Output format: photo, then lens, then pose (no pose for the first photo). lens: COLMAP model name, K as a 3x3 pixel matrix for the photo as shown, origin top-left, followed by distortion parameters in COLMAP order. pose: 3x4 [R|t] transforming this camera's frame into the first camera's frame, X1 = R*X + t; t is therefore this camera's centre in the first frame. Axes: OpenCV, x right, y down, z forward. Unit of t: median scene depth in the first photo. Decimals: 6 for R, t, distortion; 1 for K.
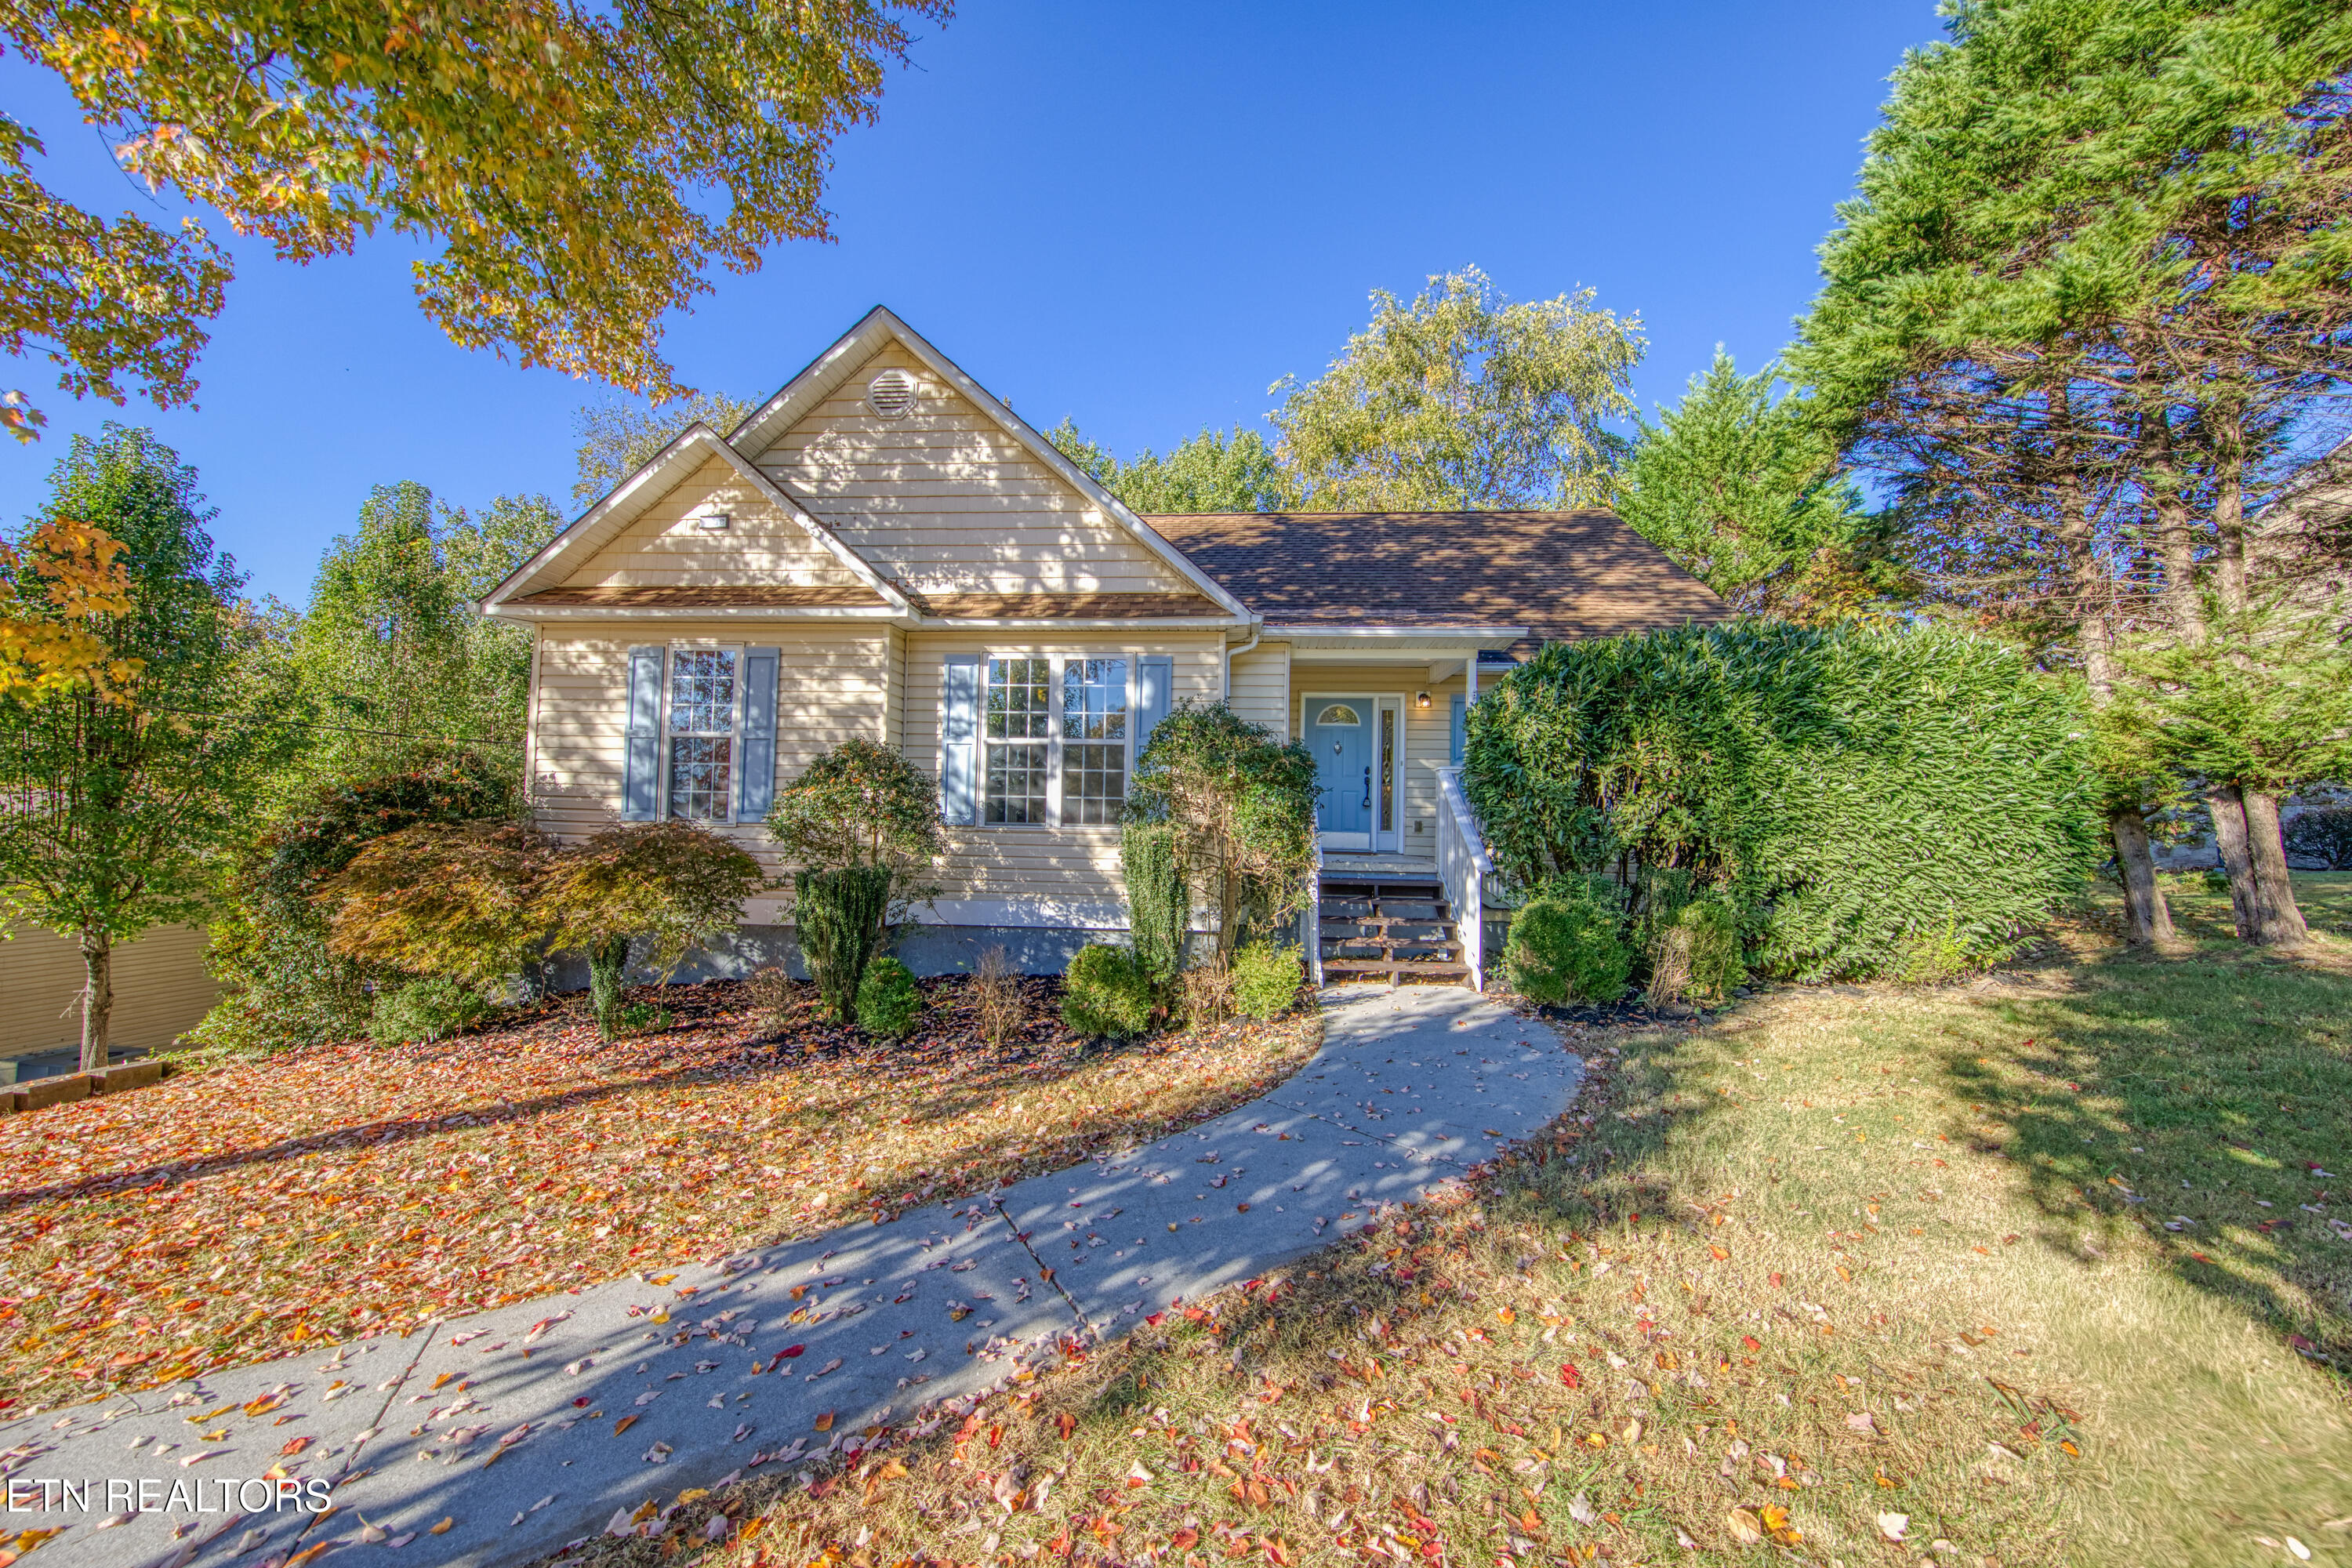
lens RADIAL K [[760.8, 0, 1178.7], [0, 760.8, 790.9], [0, 0, 1]] dist [-0.004055, -0.001645]
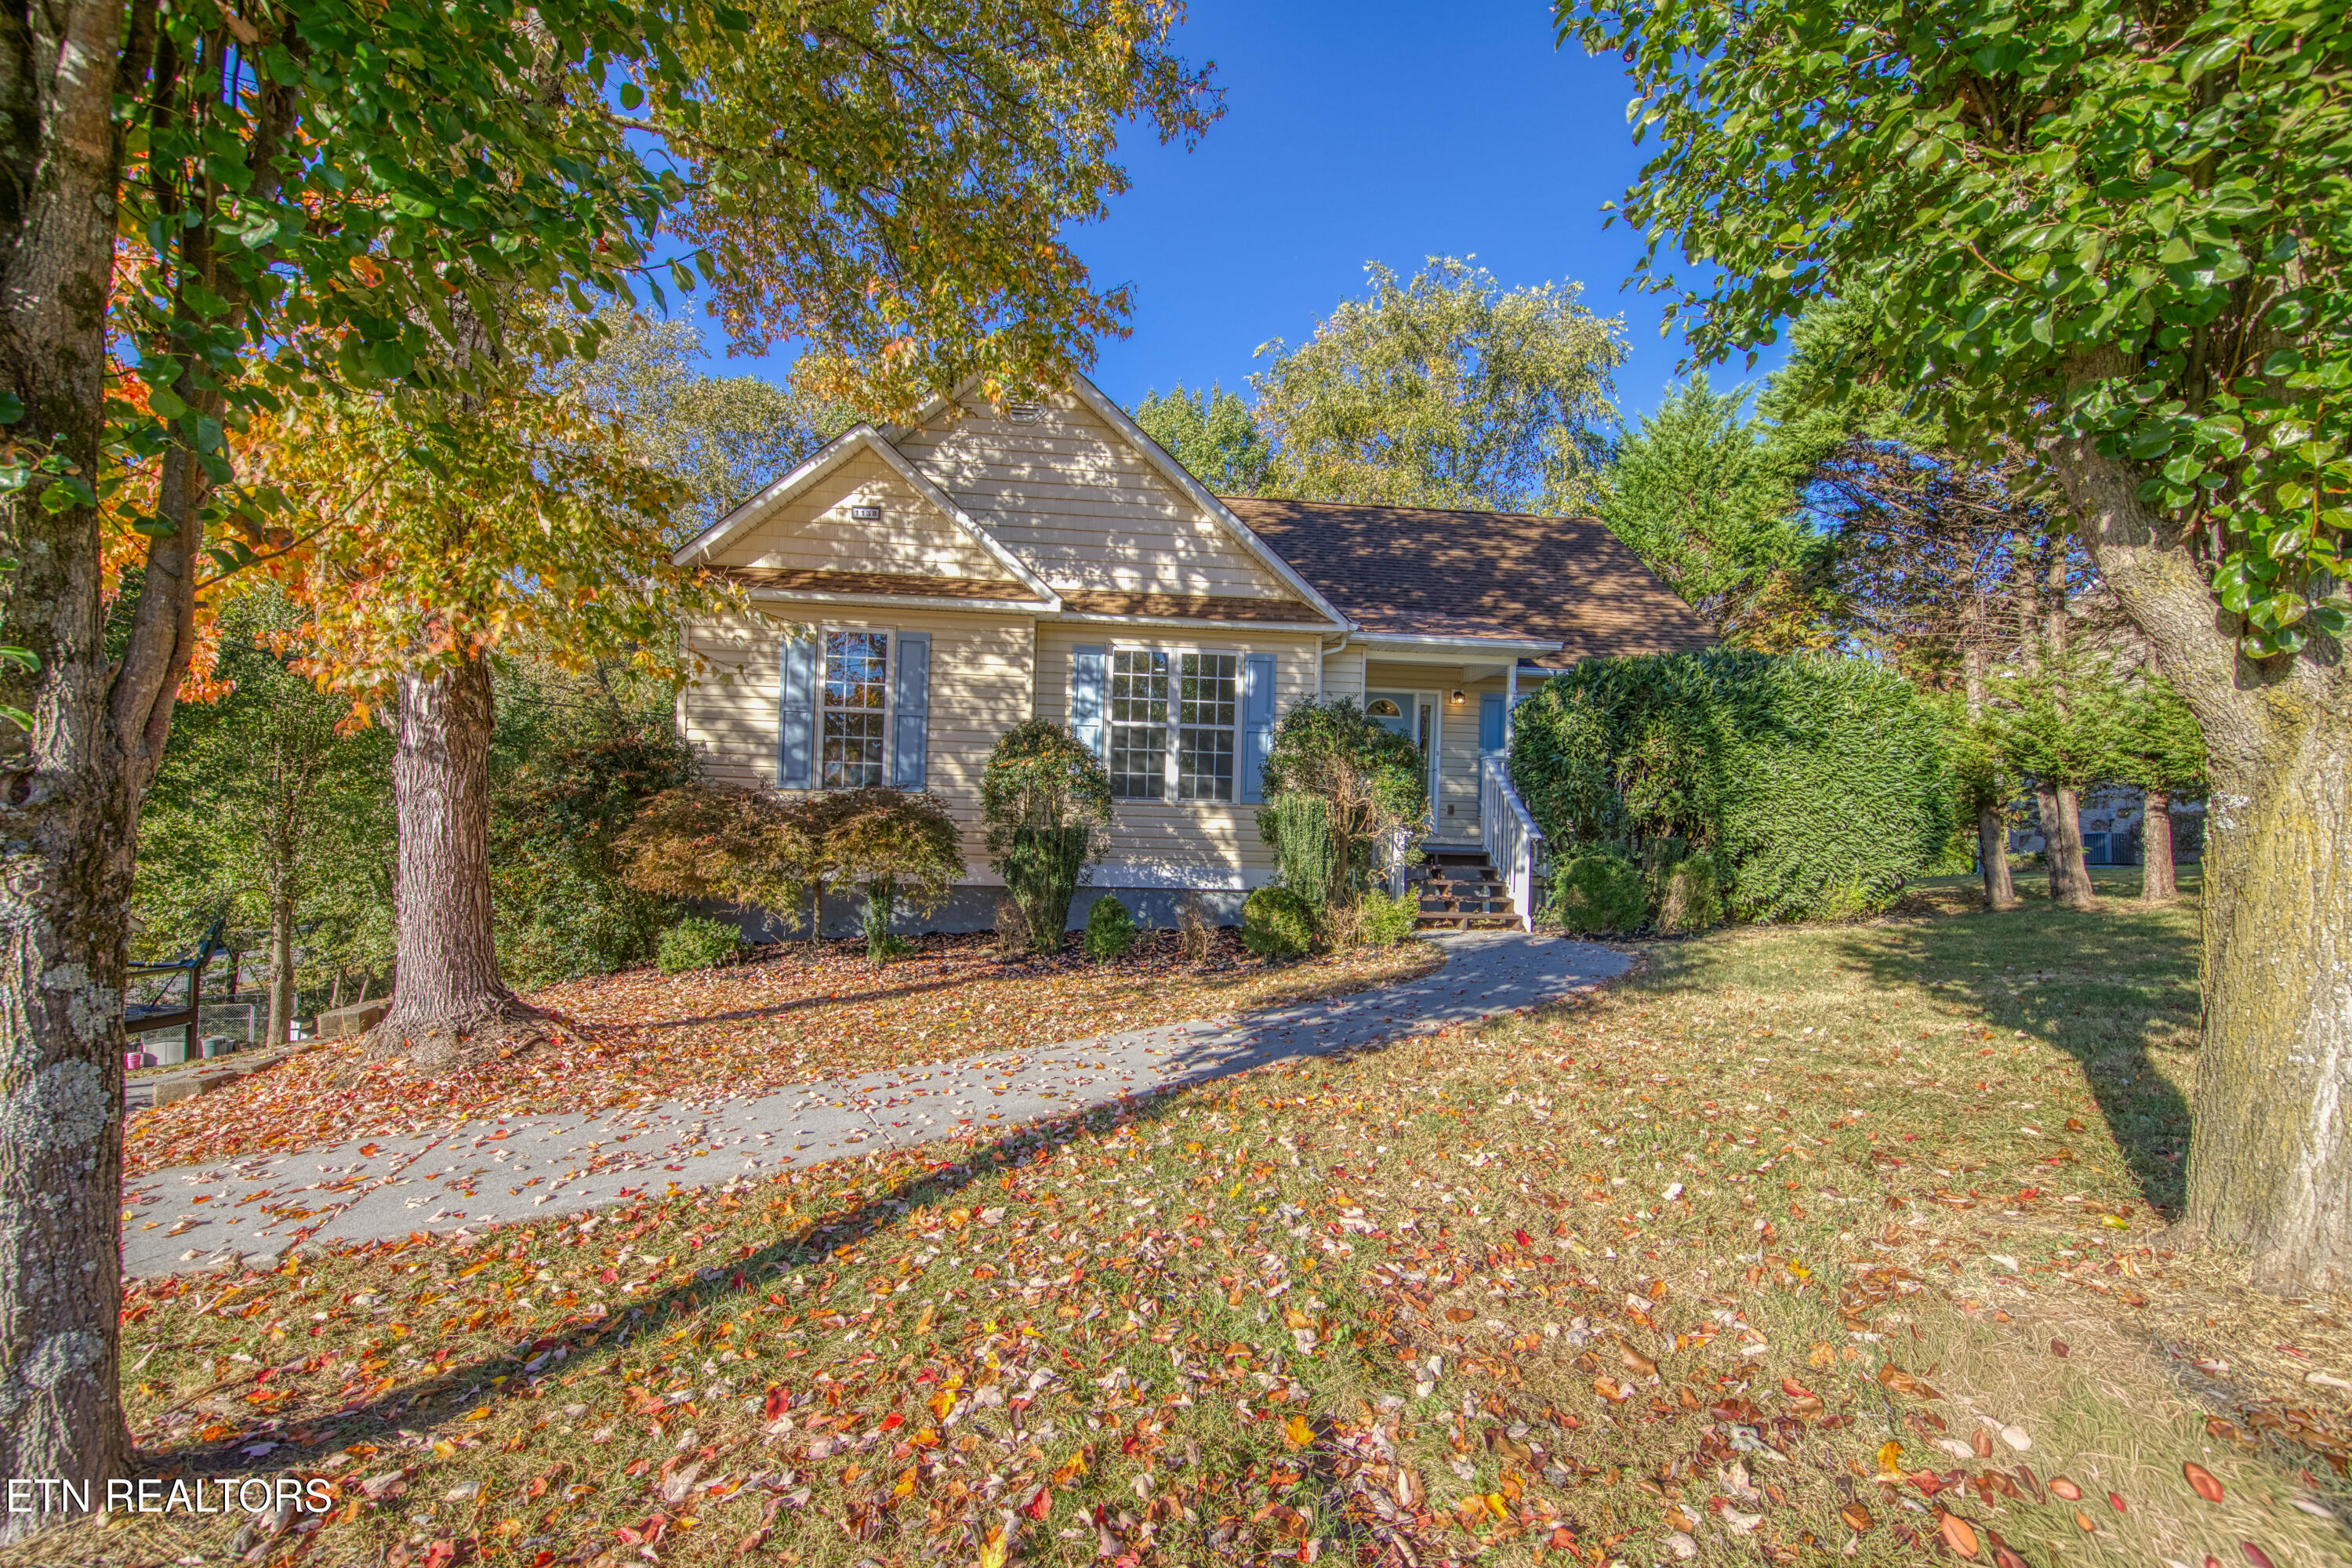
lens RADIAL K [[935.2, 0, 1186.8], [0, 935.2, 814.6], [0, 0, 1]] dist [-0.002153, -0.000840]
pose [[0.988088, 0.014518, 0.153204, -0.356453], [-0.018990, 0.999434, 0.027764, 0.030452], [-0.152714, -0.030342, 0.987805, -0.391220]]
